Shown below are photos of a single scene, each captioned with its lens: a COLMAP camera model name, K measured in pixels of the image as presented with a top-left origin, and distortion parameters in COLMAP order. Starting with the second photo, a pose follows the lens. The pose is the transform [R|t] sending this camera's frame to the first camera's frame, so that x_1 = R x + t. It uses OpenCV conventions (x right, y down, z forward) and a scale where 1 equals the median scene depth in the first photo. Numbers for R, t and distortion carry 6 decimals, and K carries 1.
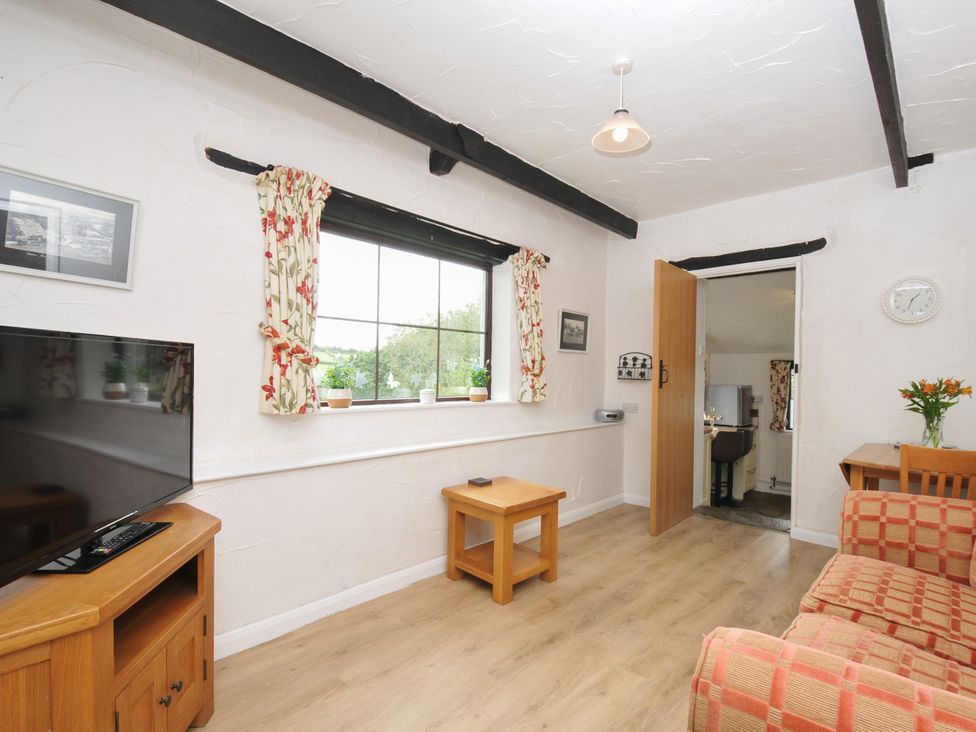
lens RADIAL K [[486.0, 0, 491.1], [0, 486.0, 370.3], [0, 0, 1]] dist [-0.015910, -0.001487]
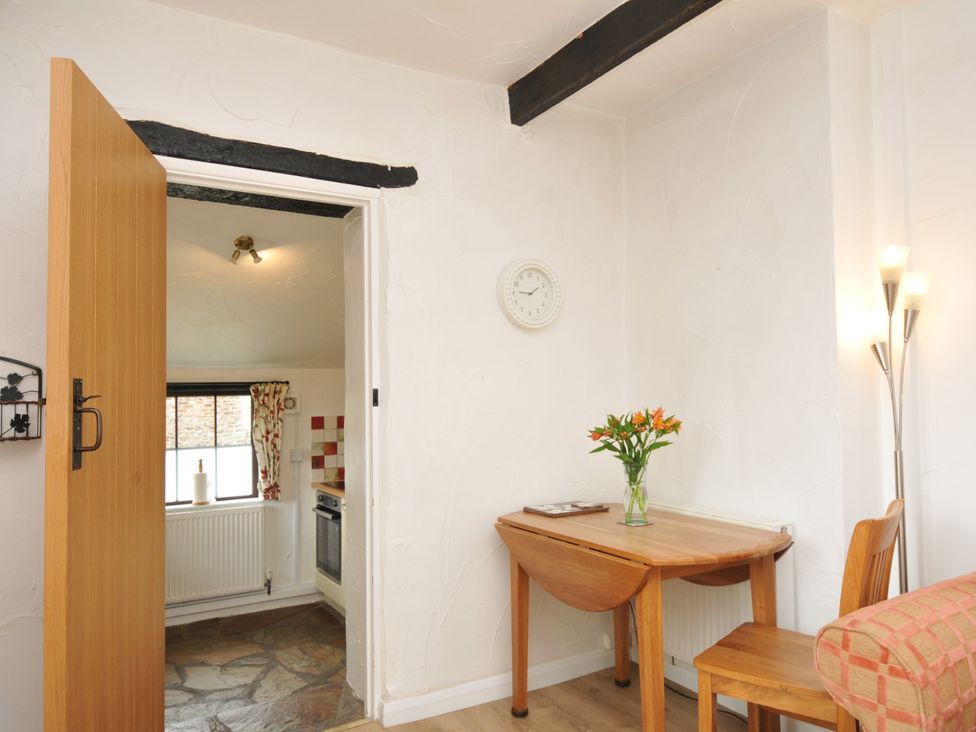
lens RADIAL K [[683.8, 0, 488.0], [0, 683.8, 366.0], [0, 0, 1]] dist [0.075388, -0.000600]
pose [[0.284410, 0.027343, 0.958313, -0.060441], [0.014810, 0.999349, -0.032909, -0.011351], [-0.958588, 0.023552, 0.283819, 0.678401]]
